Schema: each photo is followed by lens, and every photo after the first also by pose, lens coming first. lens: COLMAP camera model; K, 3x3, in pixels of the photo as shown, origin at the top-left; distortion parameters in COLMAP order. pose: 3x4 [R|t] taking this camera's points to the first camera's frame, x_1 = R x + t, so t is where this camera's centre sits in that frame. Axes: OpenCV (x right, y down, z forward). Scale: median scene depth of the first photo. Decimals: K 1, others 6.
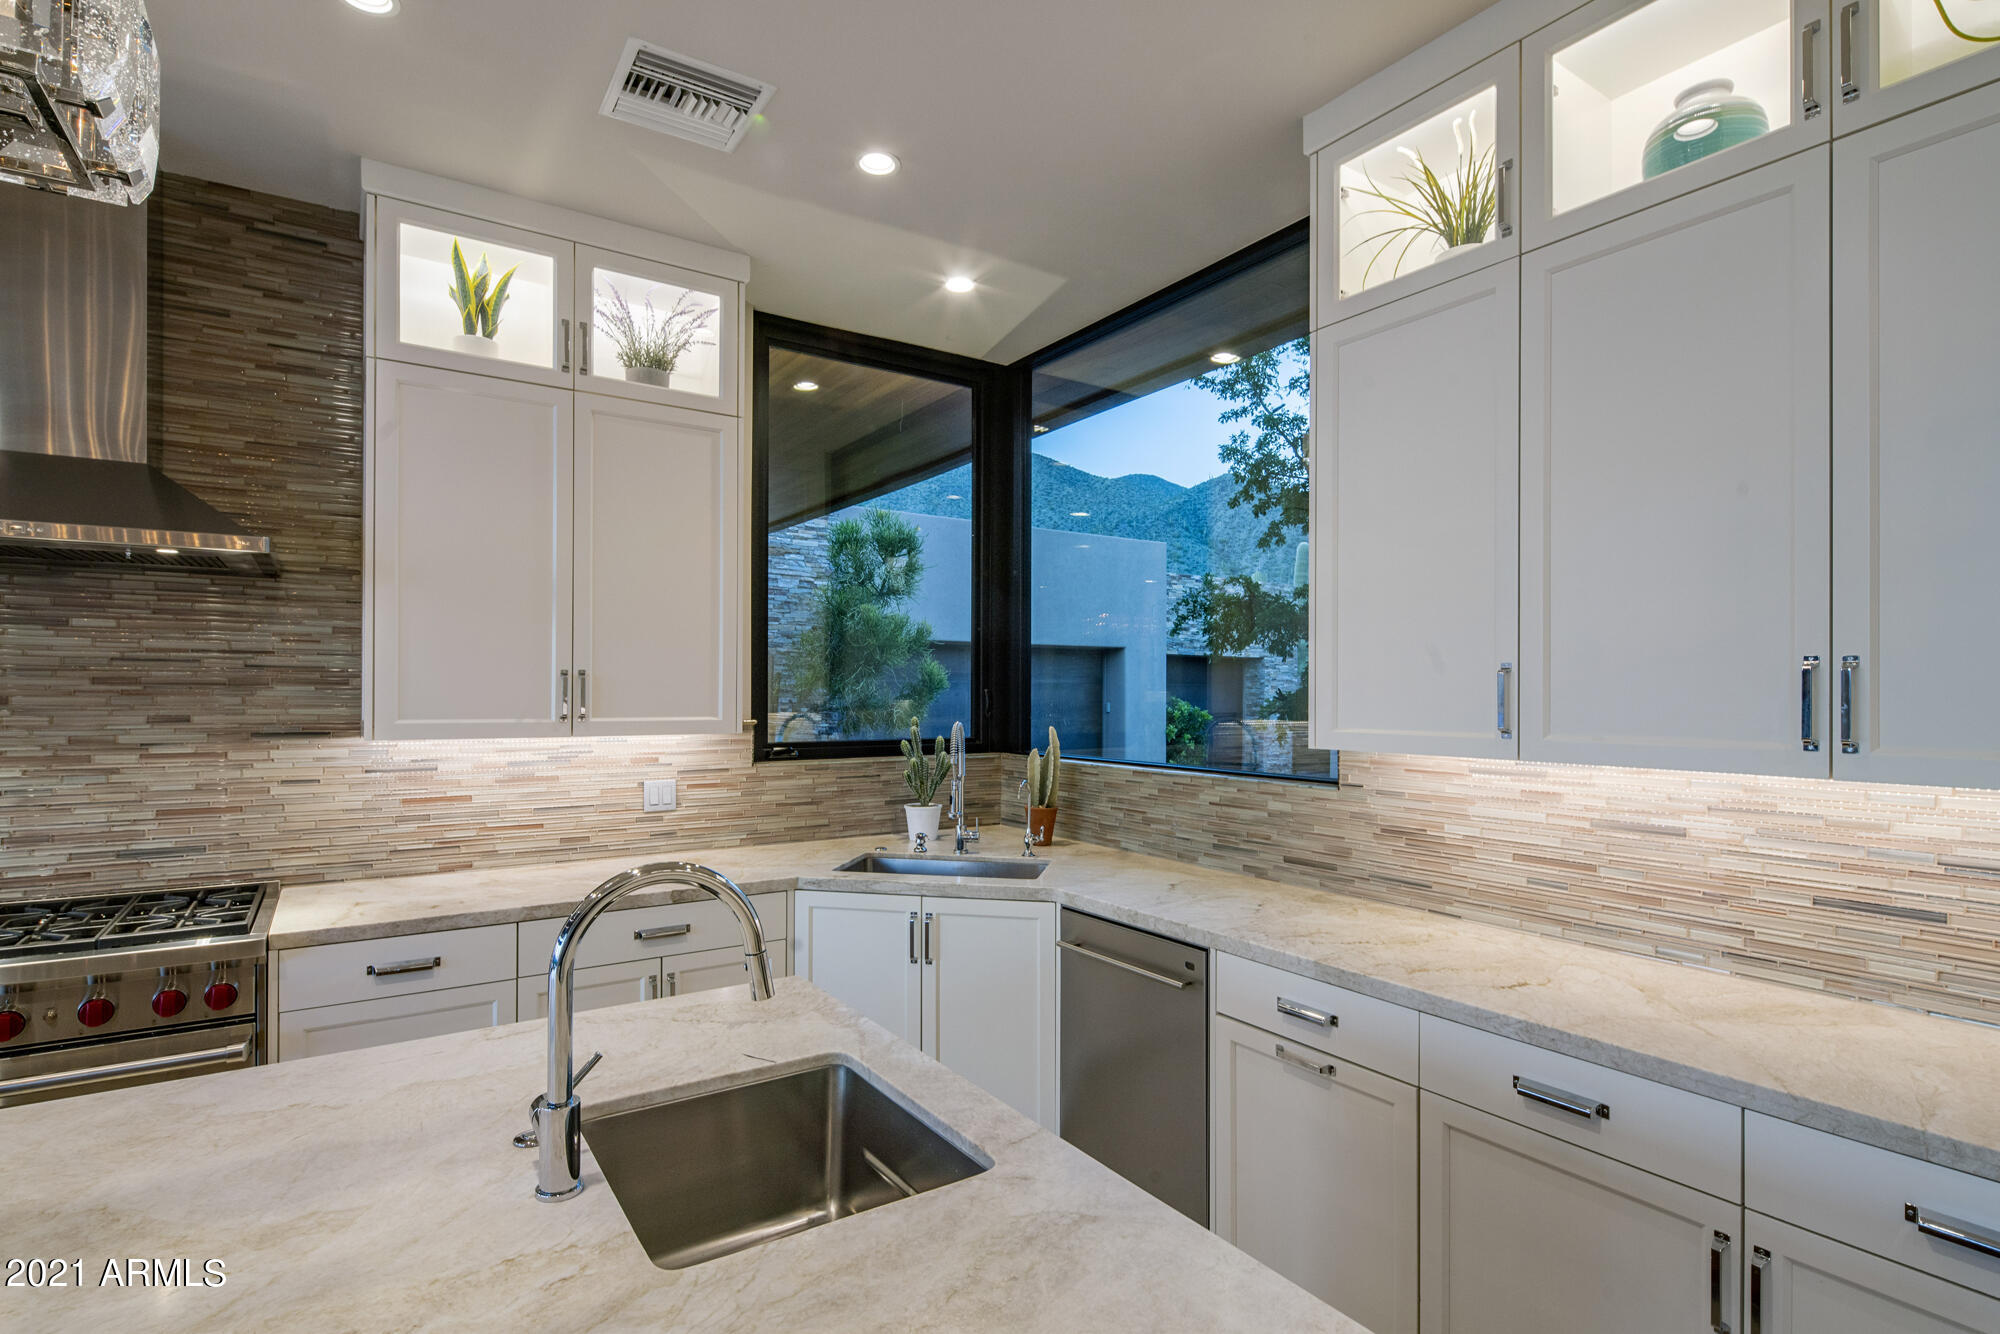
lens RADIAL K [[975.6, 0, 990.7], [0, 975.6, 687.3], [0, 0, 1]] dist [0.000287, -0.003437]
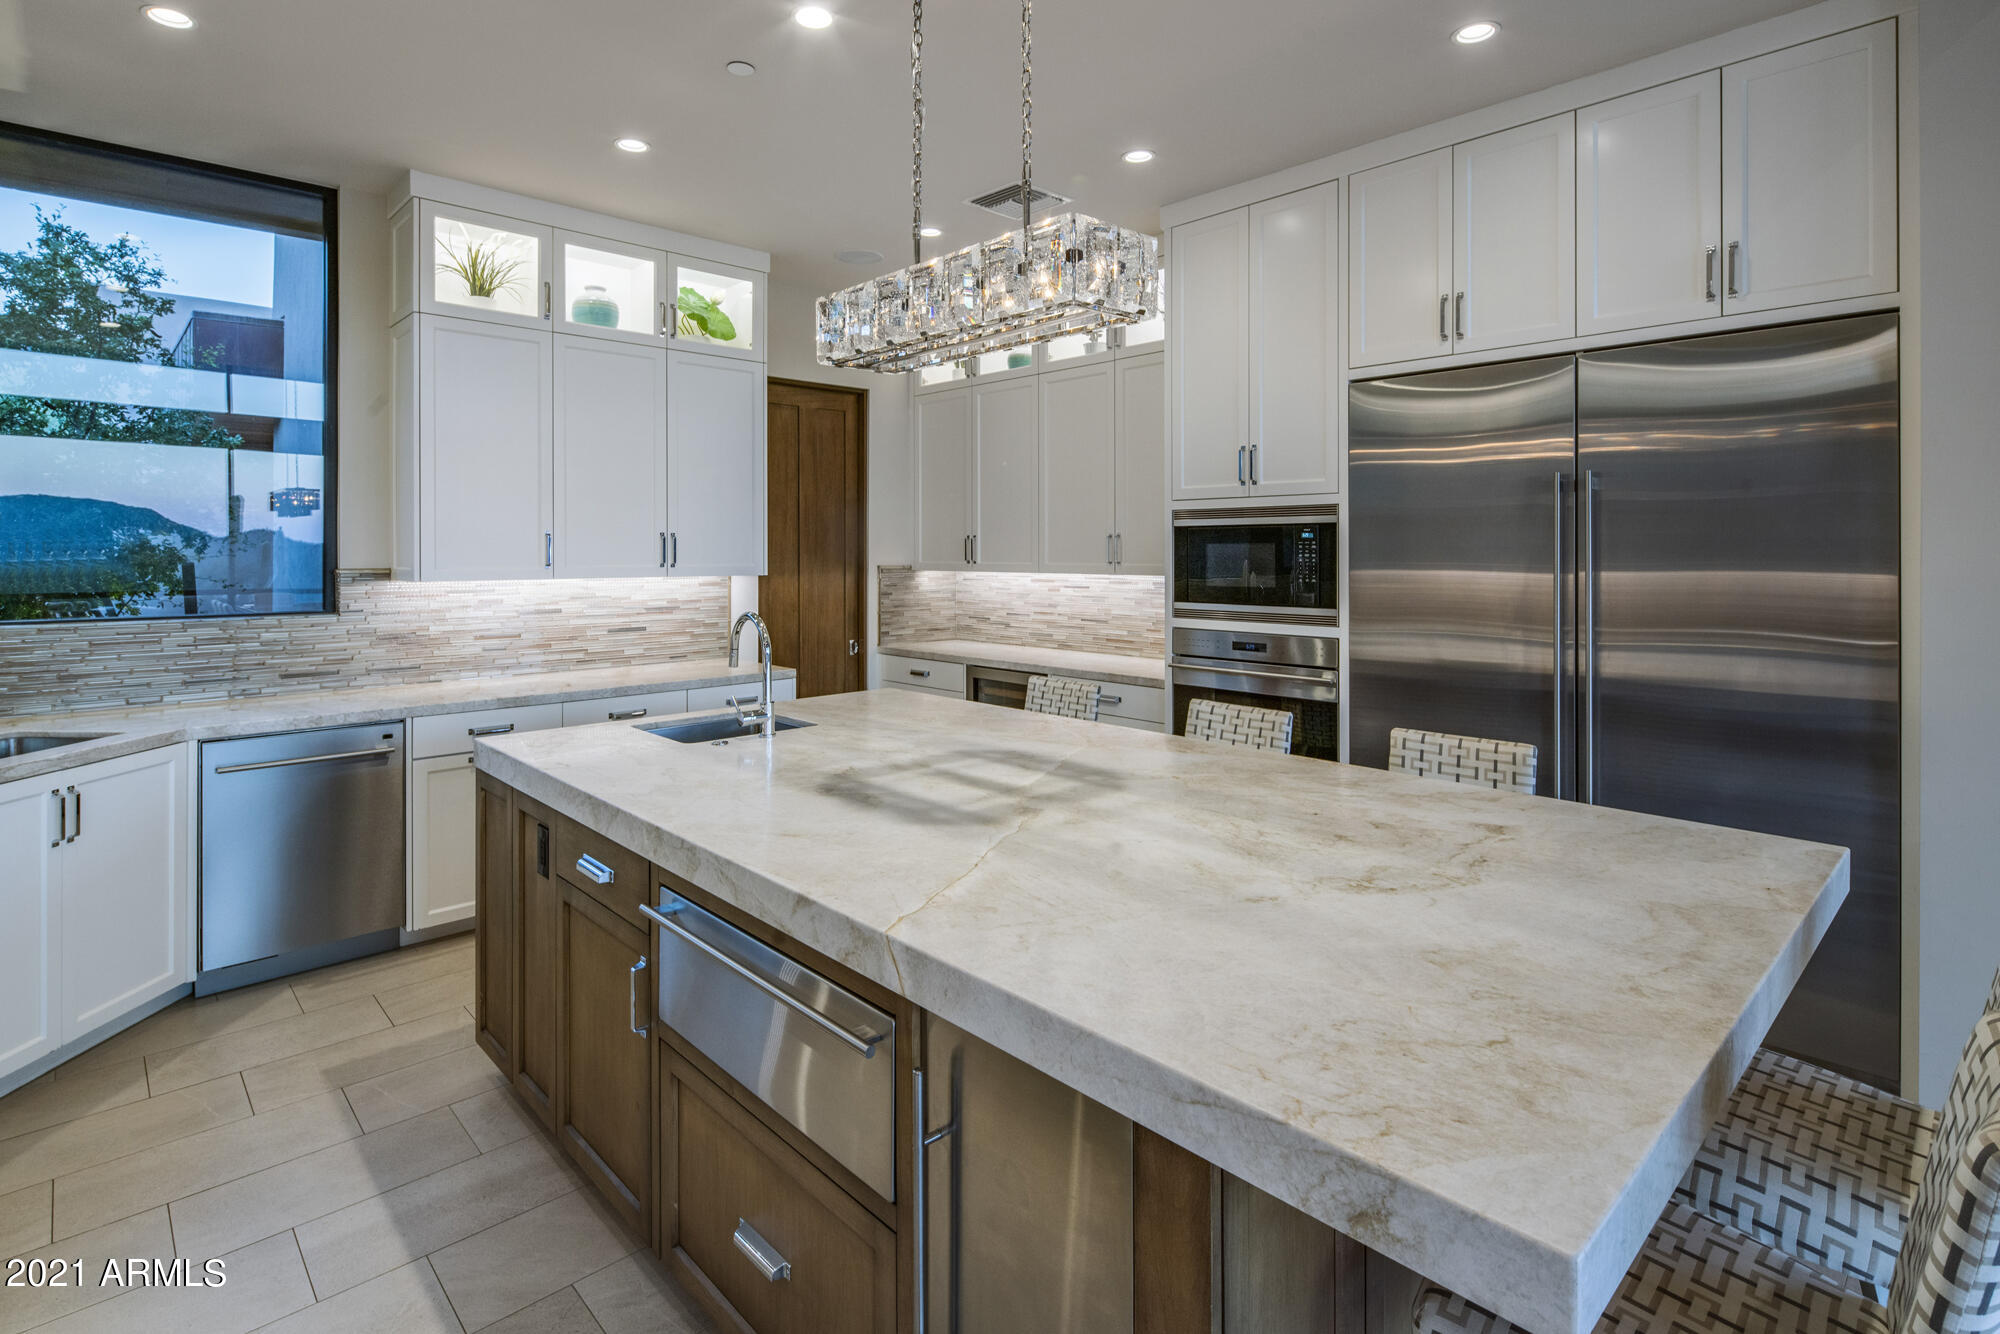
lens RADIAL K [[975.6, 0, 968.9], [0, 975.6, 549.0], [0, 0, 1]] dist [0.000287, -0.003437]
pose [[-0.152666, -0.002127, 0.988276, -1.190088], [-0.004781, 0.999988, 0.001413, 0.003612], [-0.988266, -0.004509, -0.152674, 0.332049]]
